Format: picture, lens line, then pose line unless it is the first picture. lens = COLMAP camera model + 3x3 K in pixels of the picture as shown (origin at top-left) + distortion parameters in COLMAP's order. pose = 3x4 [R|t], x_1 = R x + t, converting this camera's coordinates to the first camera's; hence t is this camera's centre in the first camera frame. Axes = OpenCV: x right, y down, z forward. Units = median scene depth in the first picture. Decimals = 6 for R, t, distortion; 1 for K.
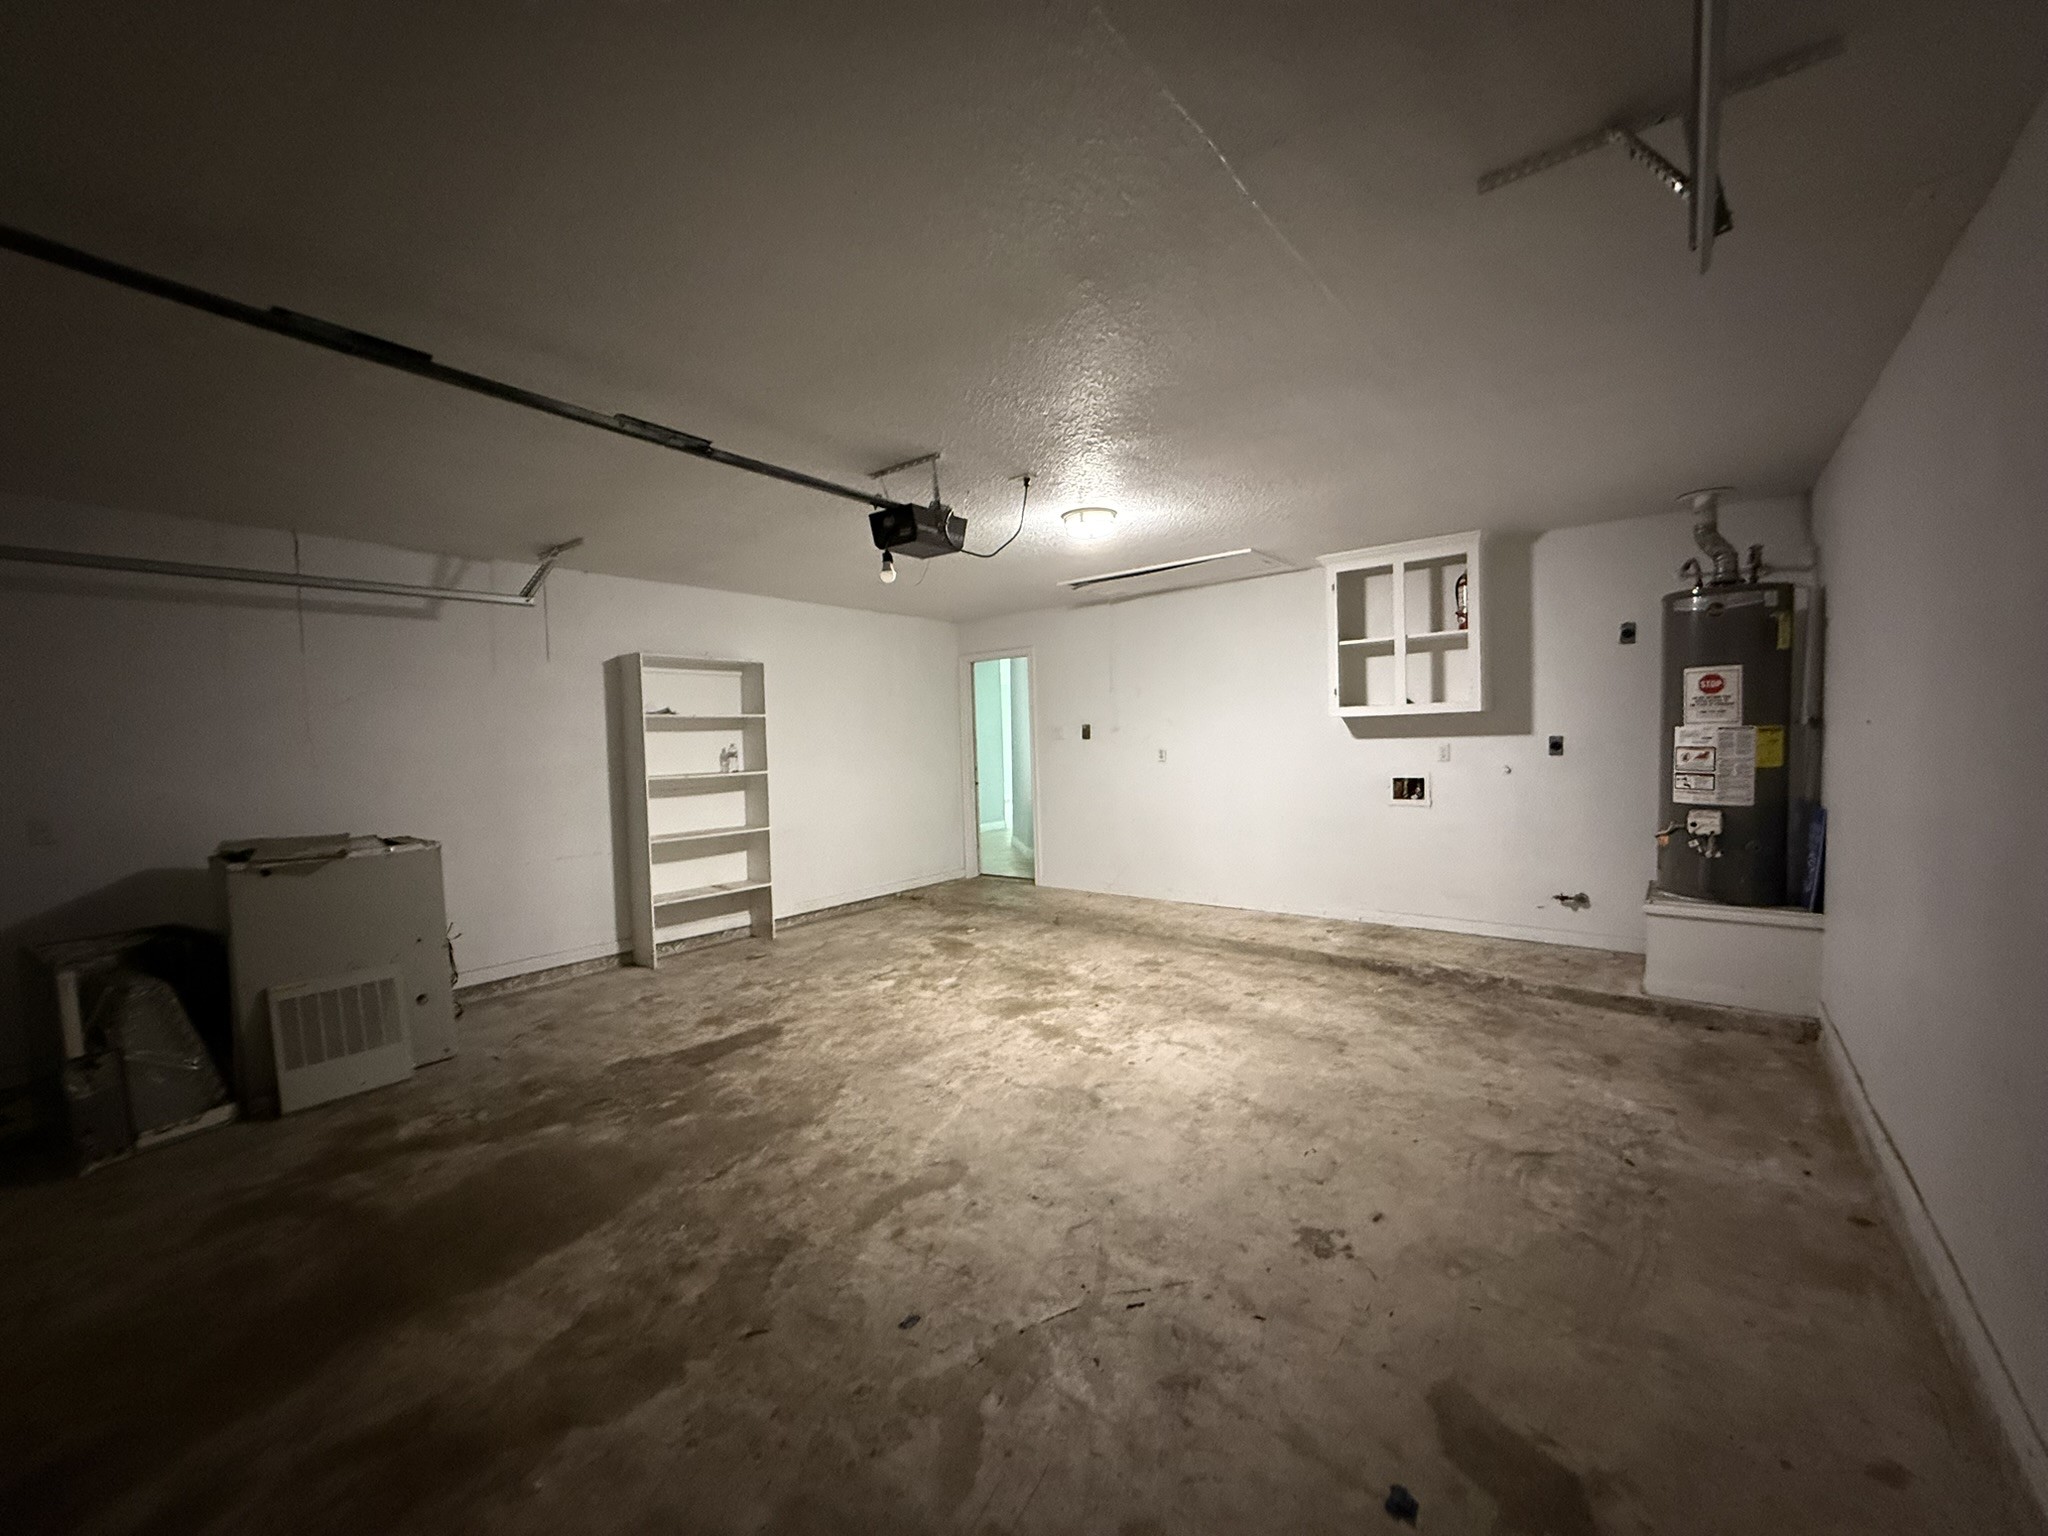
lens RADIAL K [[813.6, 0, 1026.6], [0, 813.6, 778.0], [0, 0, 1]] dist [-0.000053, 0.000000]
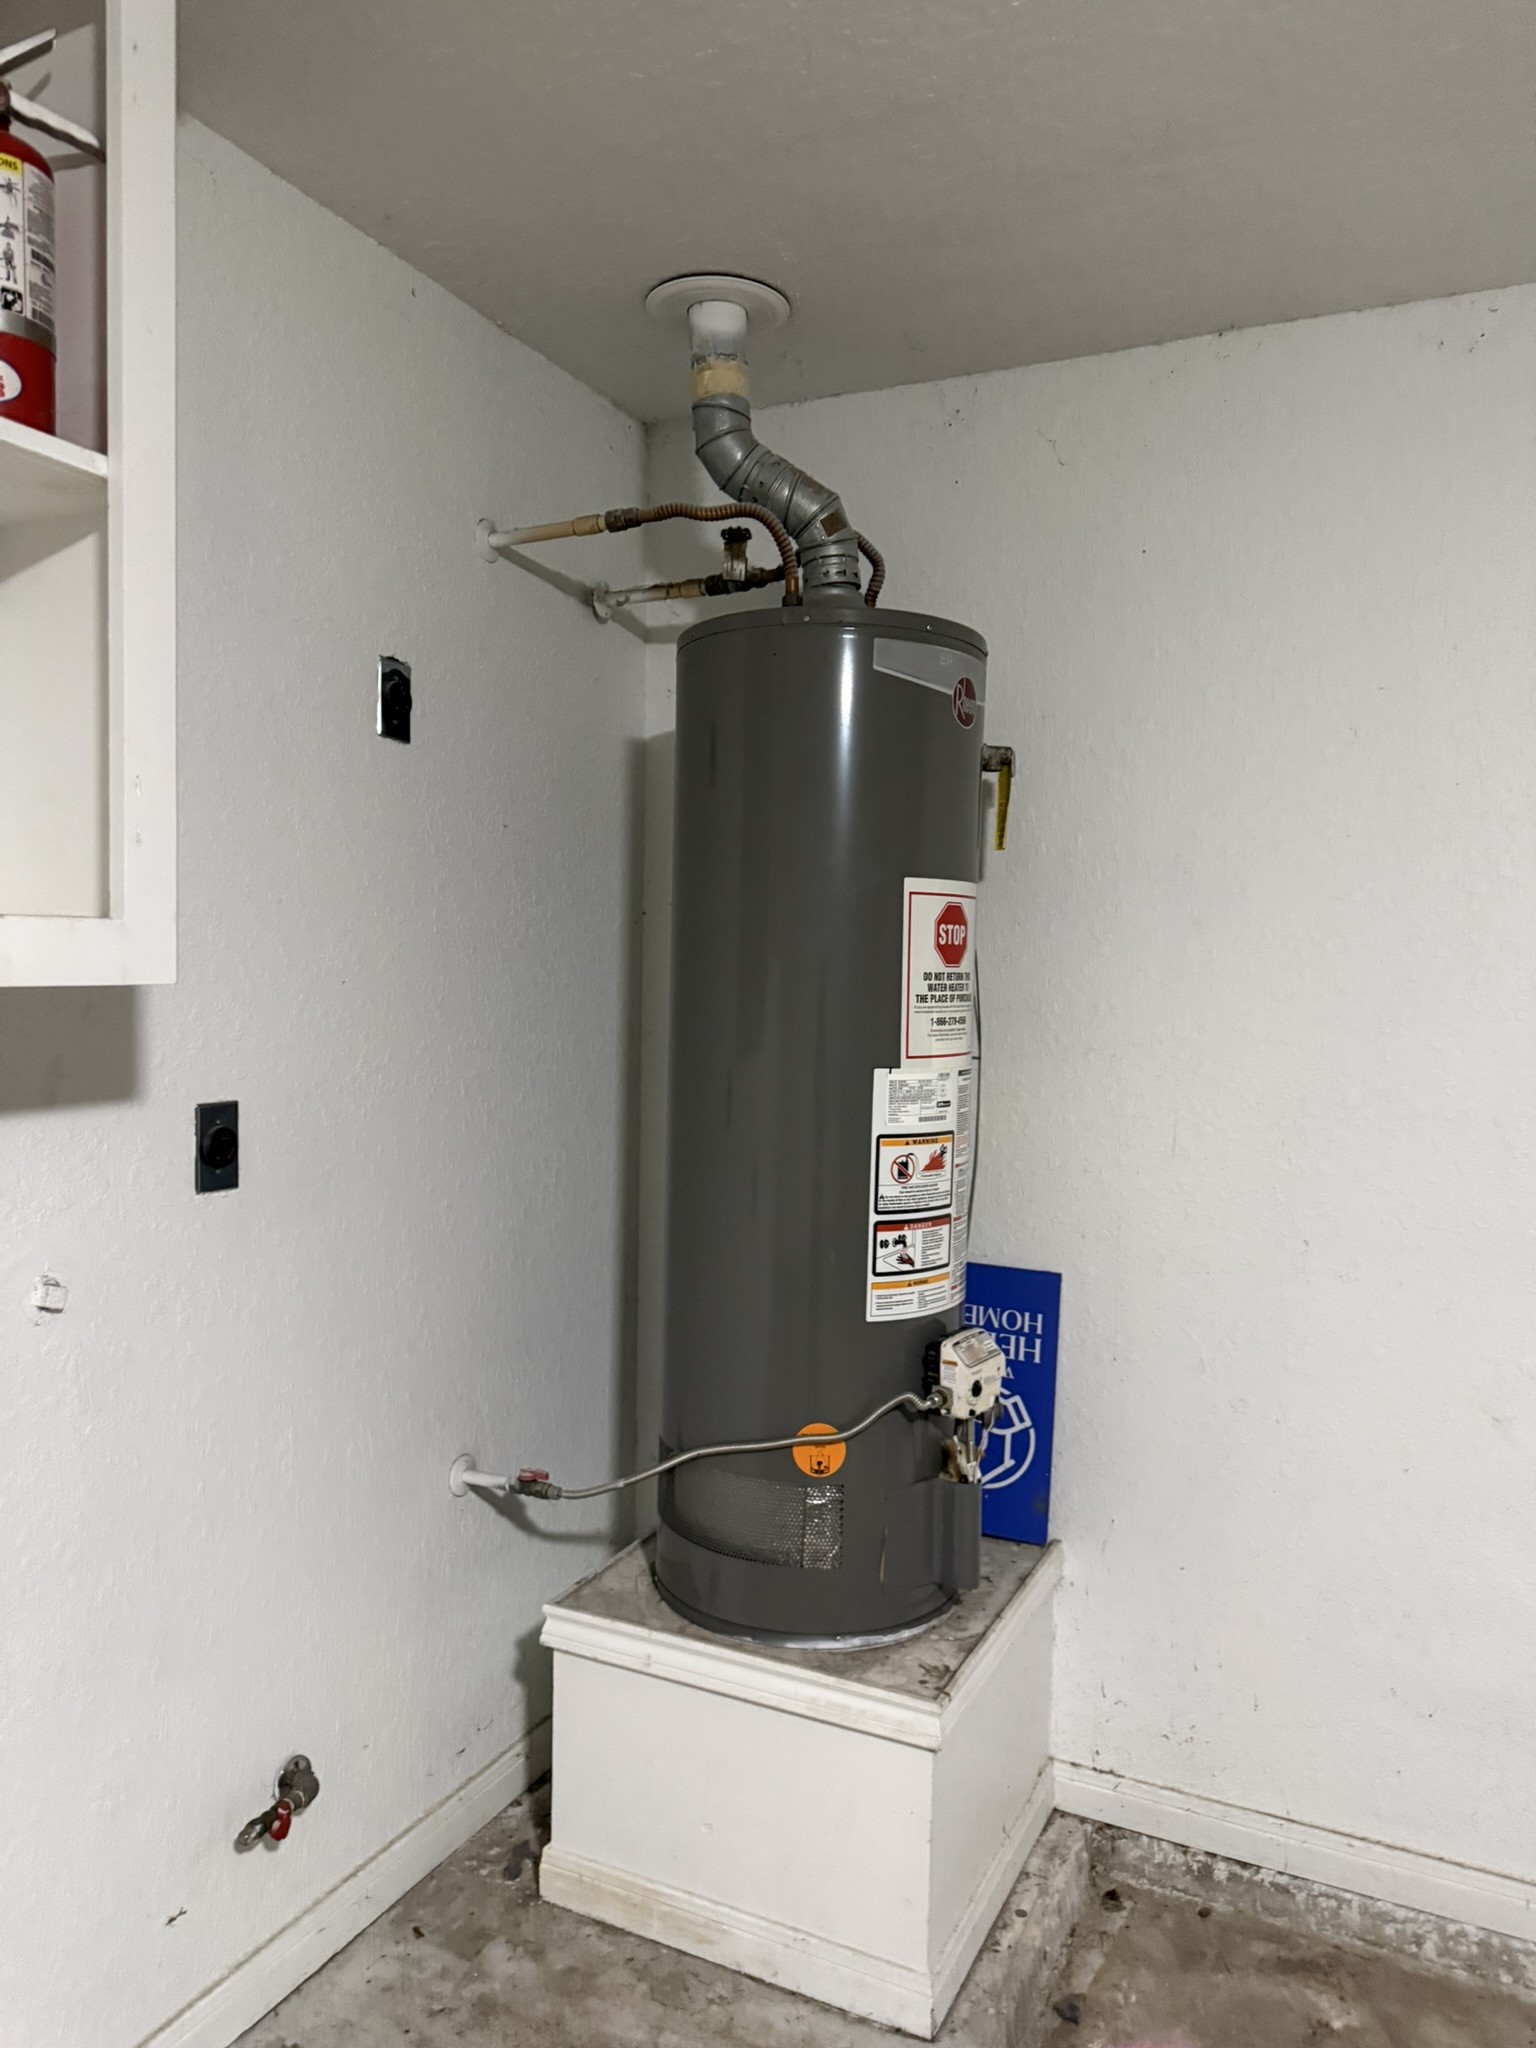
lens RADIAL K [[1414.3, 0, 770.8], [0, 1414.3, 1033.0], [0, 0, 1]] dist [-0.000078, -0.000434]
pose [[-0.231709, -0.026535, 0.972423, 0.309676], [0.037866, 0.998624, 0.036273, -0.097094], [-0.972048, 0.045227, -0.230385, 1.167085]]
